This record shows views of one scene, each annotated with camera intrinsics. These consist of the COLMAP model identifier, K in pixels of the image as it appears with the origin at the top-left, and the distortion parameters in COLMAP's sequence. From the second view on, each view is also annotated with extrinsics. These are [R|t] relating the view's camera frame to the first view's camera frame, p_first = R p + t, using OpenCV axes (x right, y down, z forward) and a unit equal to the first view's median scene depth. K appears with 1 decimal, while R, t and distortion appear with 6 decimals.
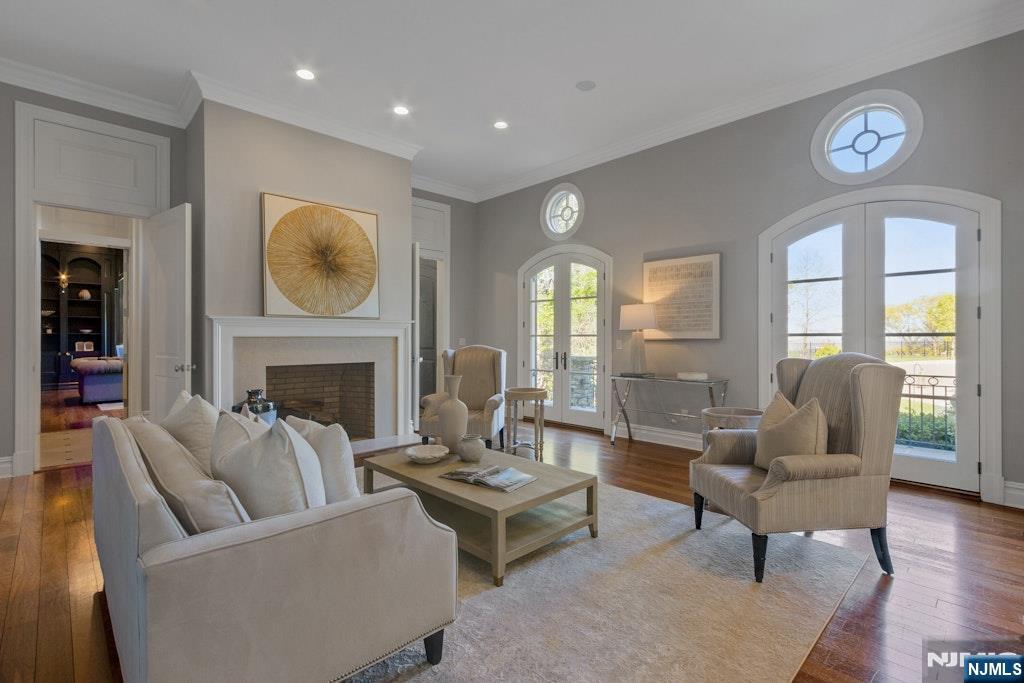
lens RADIAL K [[477.3, 0, 512.0], [0, 477.3, 341.5], [0, 0, 1]] dist [0.001298, -0.000085]
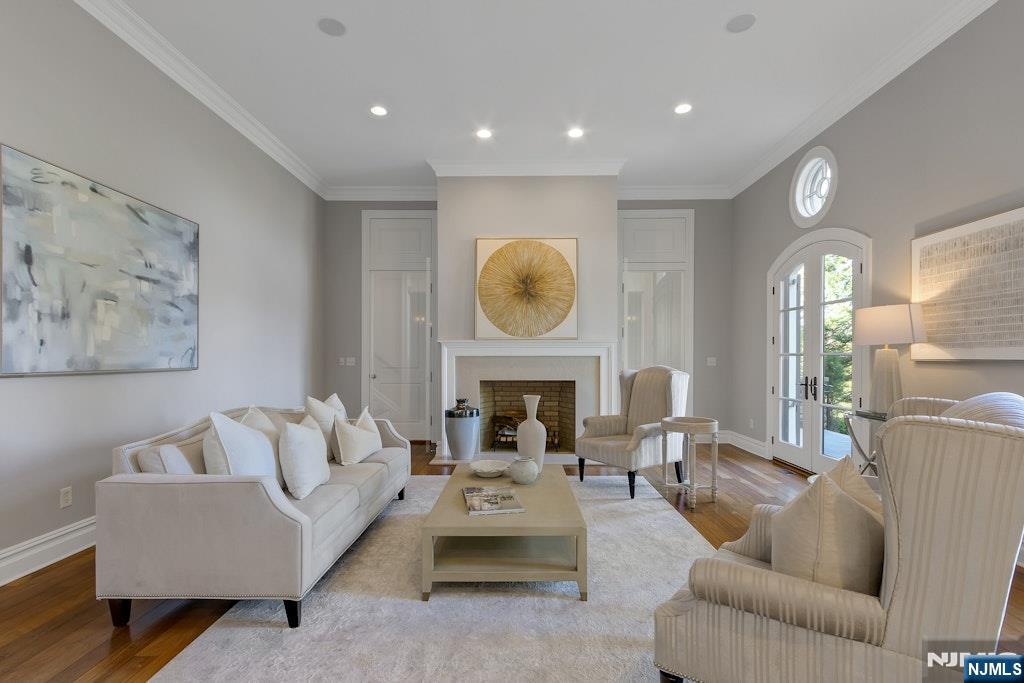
lens RADIAL K [[475.0, 0, 511.2], [0, 475.0, 358.1], [0, 0, 1]] dist [-0.000075, 0.000162]
pose [[0.705969, 0.003354, -0.708234, 0.356628], [-0.006263, 0.999979, -0.001508, -0.003068], [0.708215, 0.005501, 0.705976, 0.177612]]
